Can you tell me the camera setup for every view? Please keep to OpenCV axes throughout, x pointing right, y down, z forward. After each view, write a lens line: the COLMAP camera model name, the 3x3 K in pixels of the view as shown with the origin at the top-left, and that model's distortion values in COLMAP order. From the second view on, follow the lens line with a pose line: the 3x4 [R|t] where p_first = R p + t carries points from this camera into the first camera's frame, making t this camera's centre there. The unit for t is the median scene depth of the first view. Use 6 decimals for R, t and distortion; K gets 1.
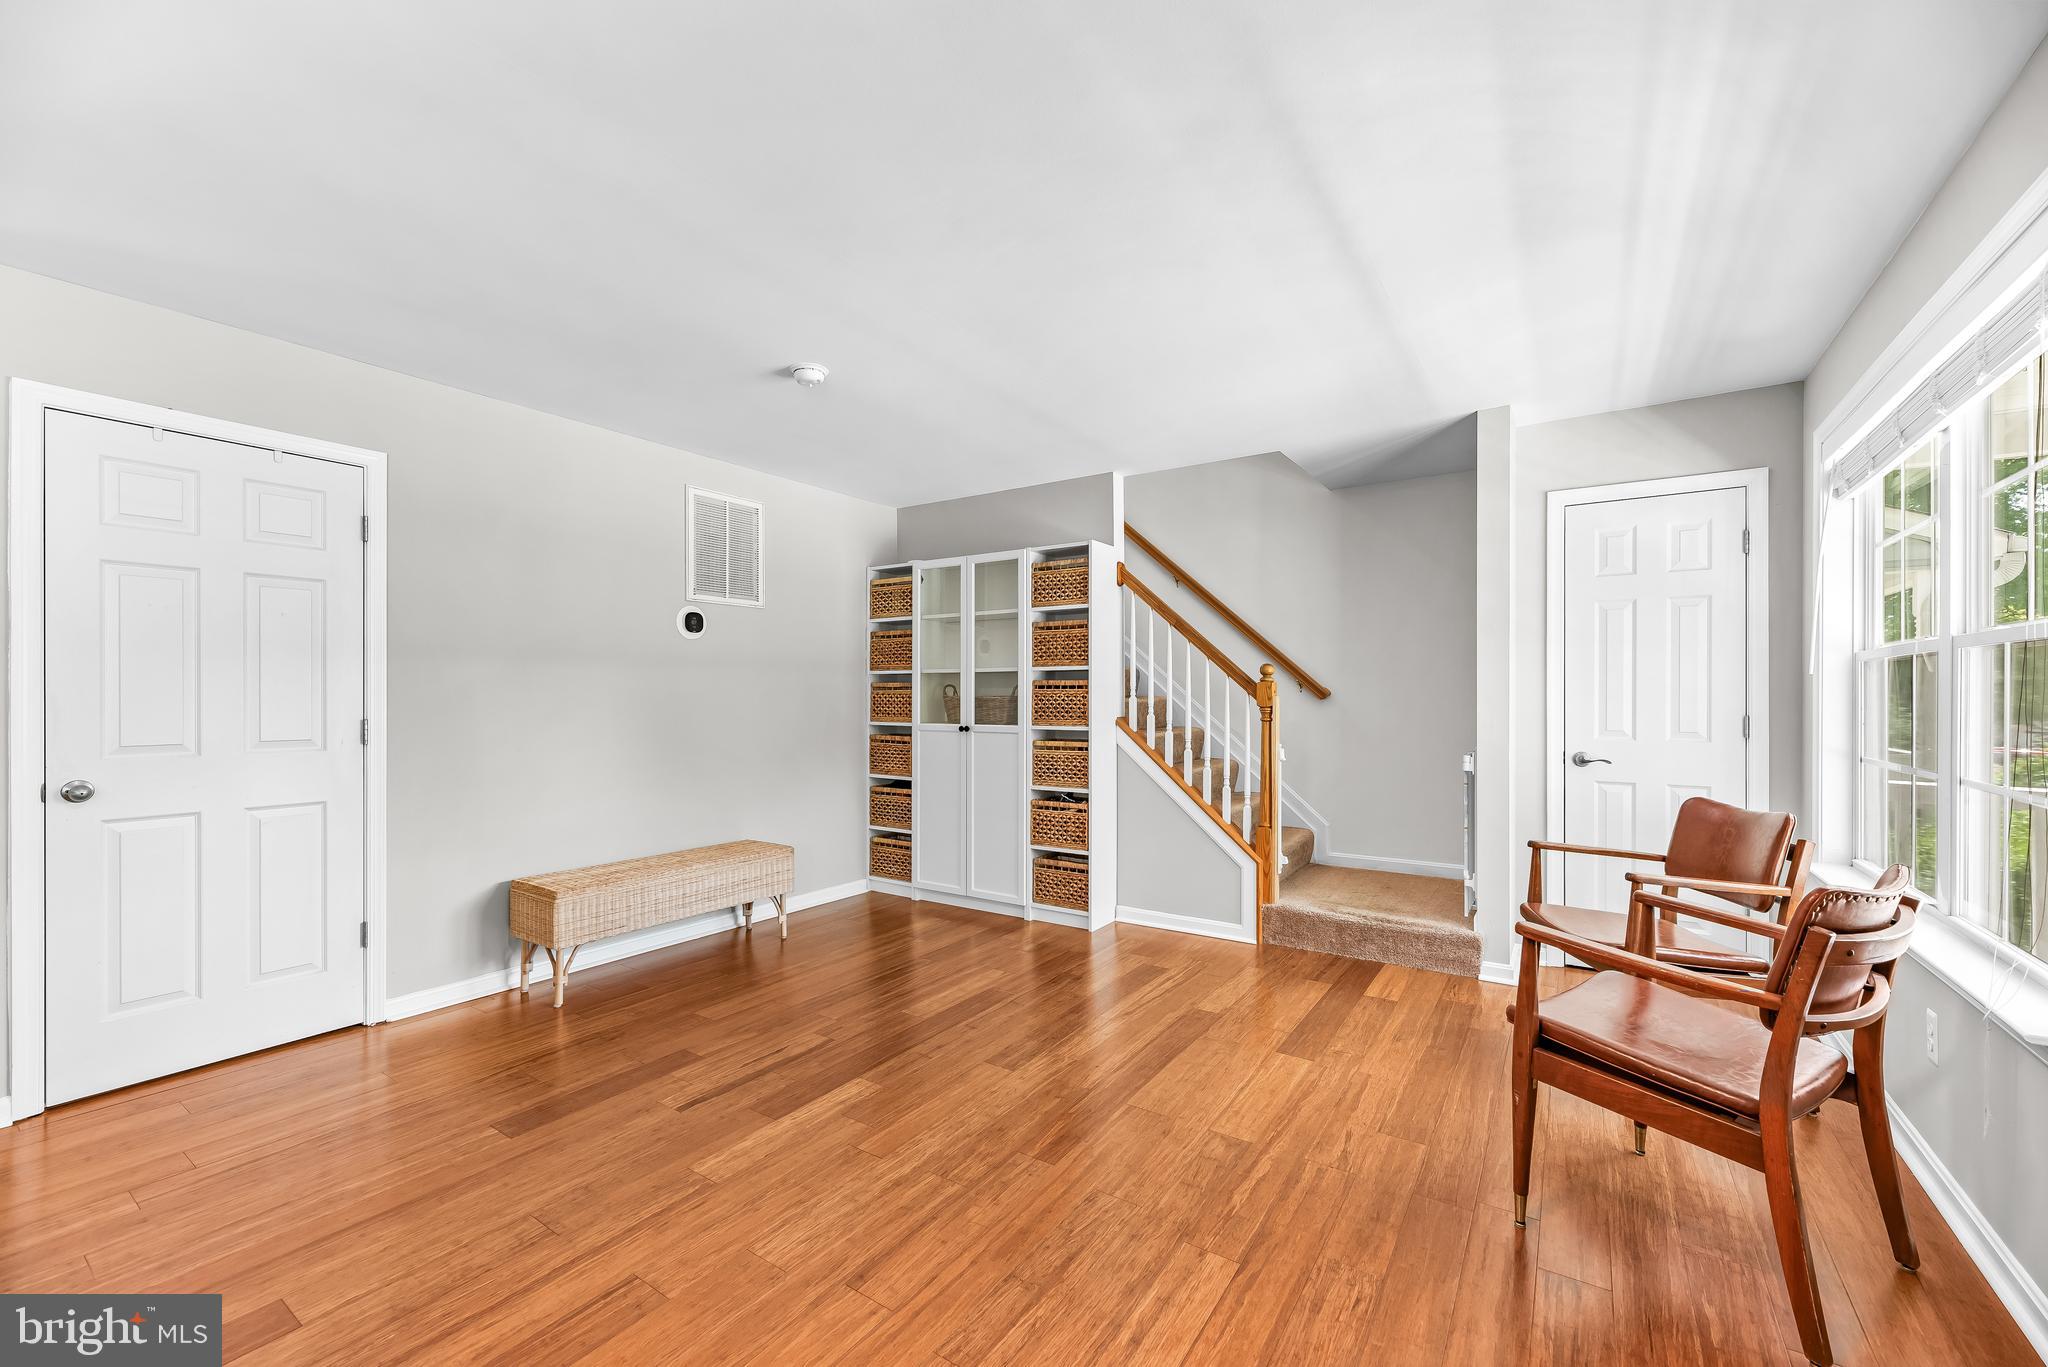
lens RADIAL K [[831.3, 0, 996.8], [0, 831.3, 700.1], [0, 0, 1]] dist [0.003415, -0.001633]
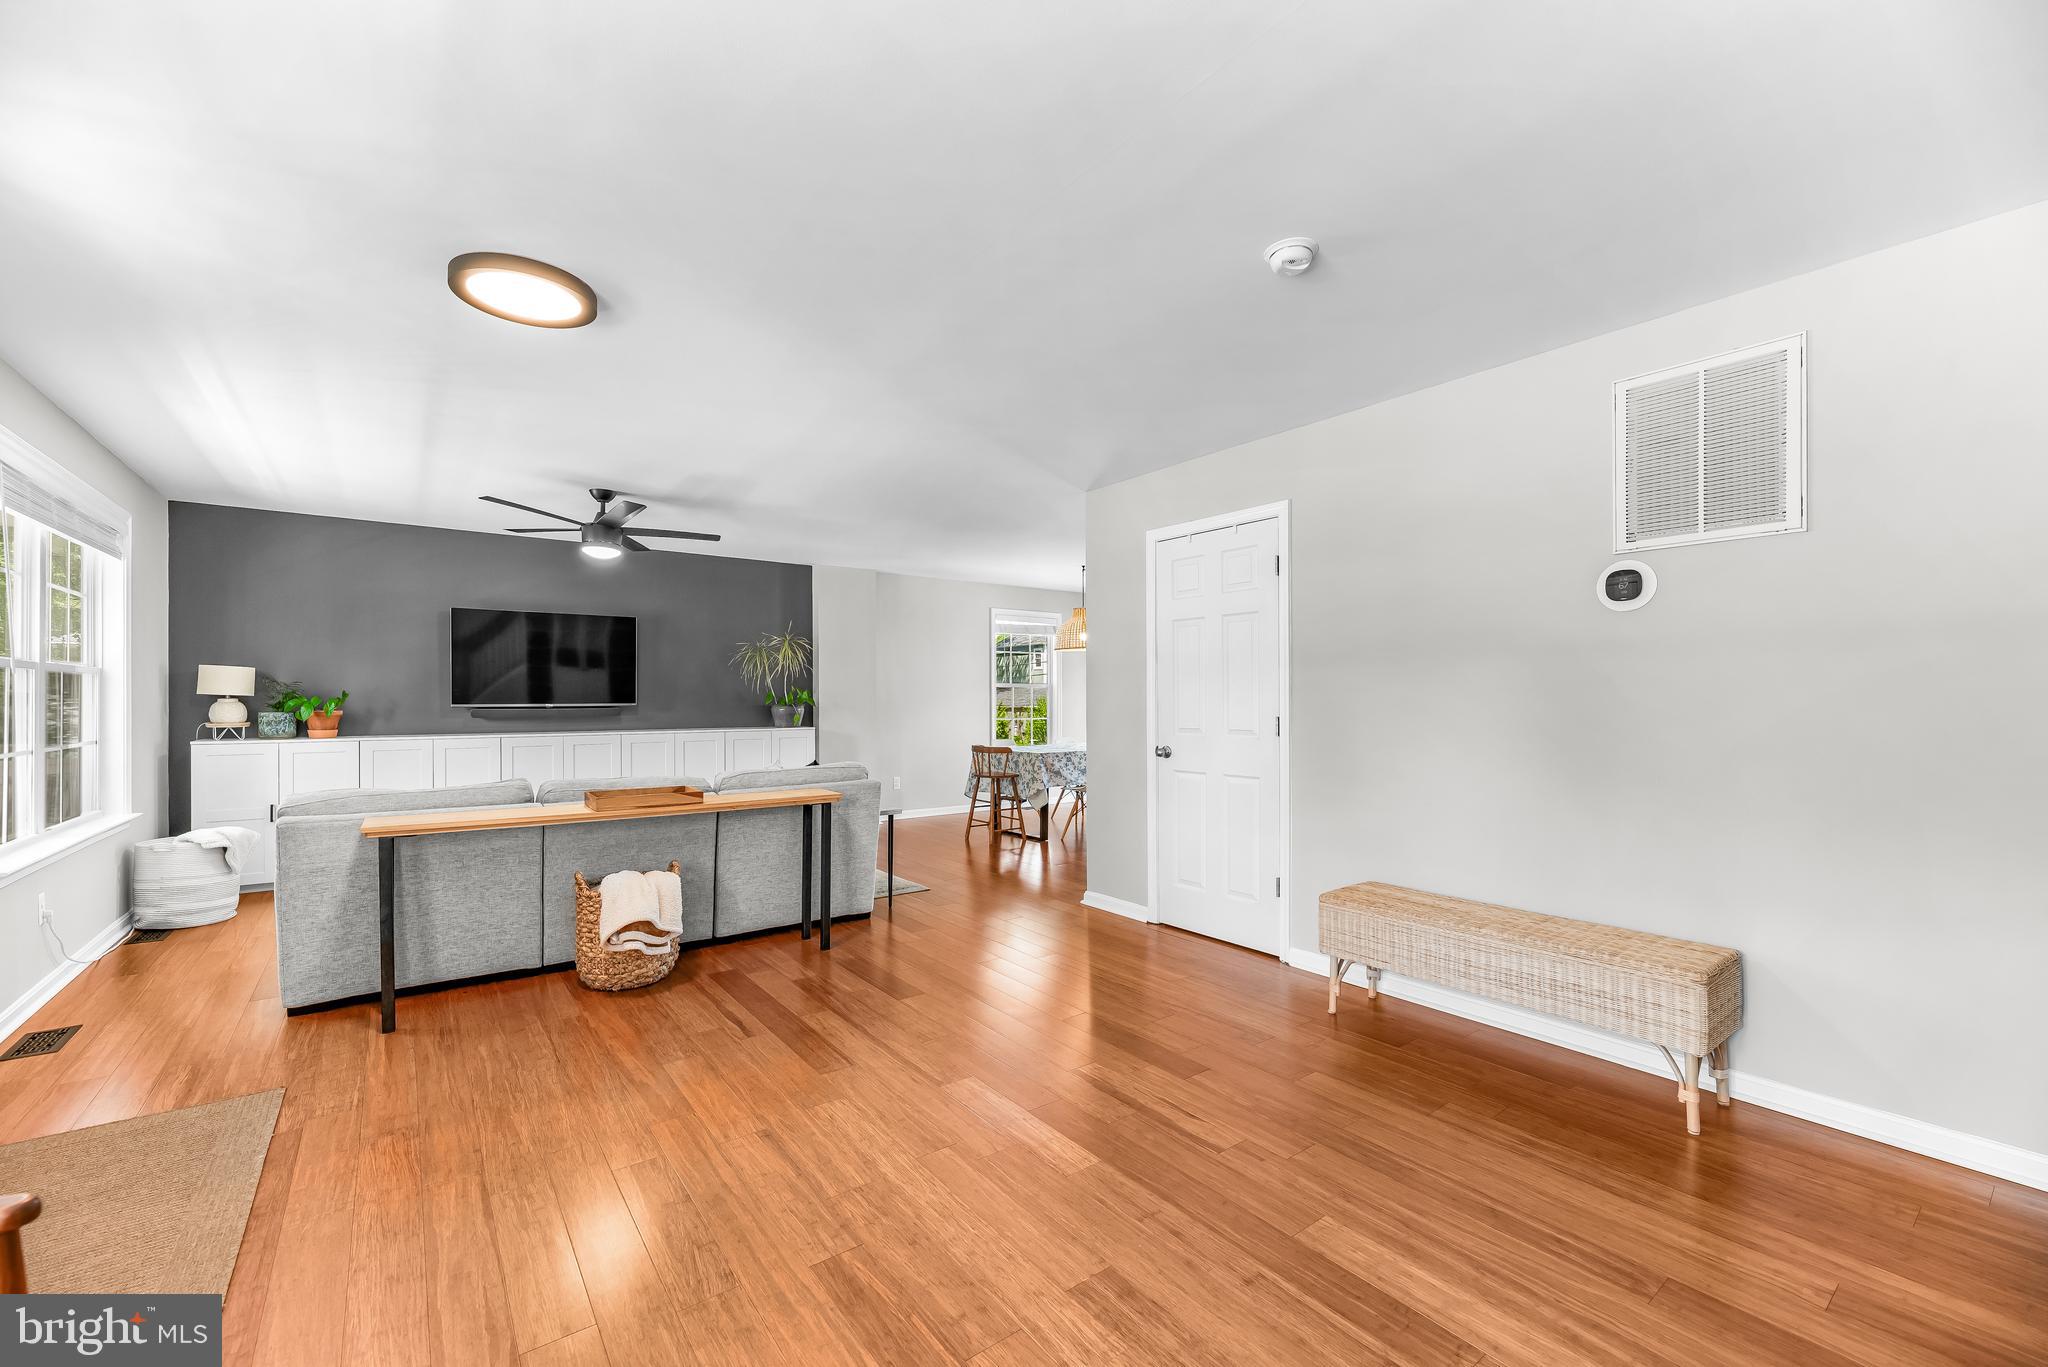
lens RADIAL K [[831.3, 0, 1033.6], [0, 831.3, 706.2], [0, 0, 1]] dist [0.003415, -0.001633]
pose [[-0.304374, 0.009010, -0.952510, 0.407137], [-0.002776, 0.999943, 0.010346, -0.003138], [0.952548, 0.005794, -0.304332, 0.759534]]
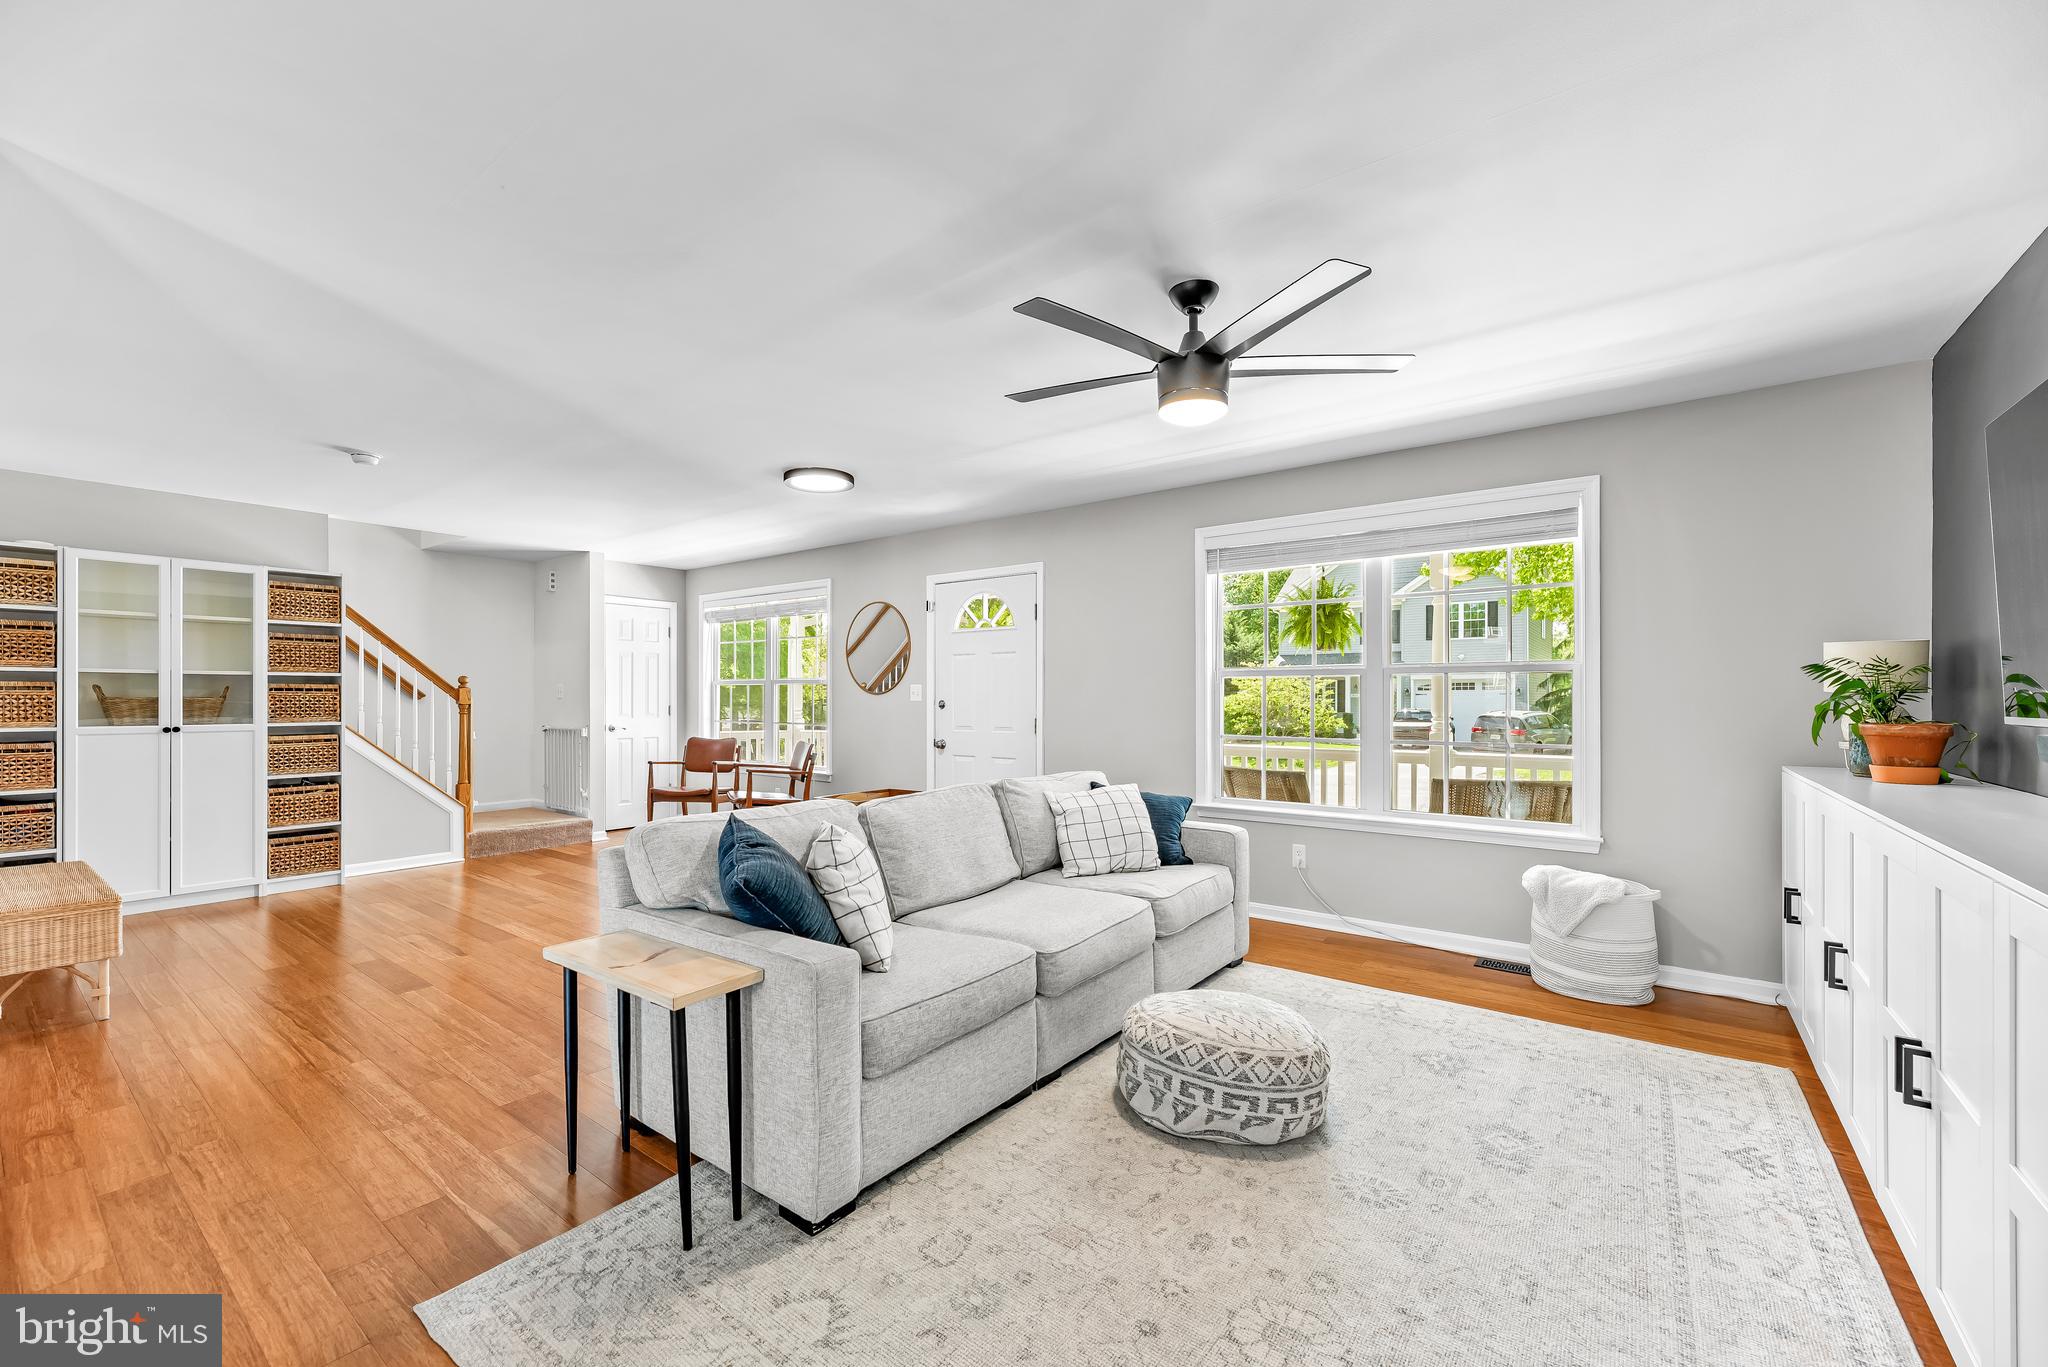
lens RADIAL K [[831.3, 0, 1012.5], [0, 831.3, 697.6], [0, 0, 1]] dist [0.003415, -0.001633]
pose [[0.052141, -0.000738, 0.998639, -1.134793], [0.002641, 0.999996, 0.000601, -0.001866], [-0.998636, 0.002606, 0.052143, -0.075774]]
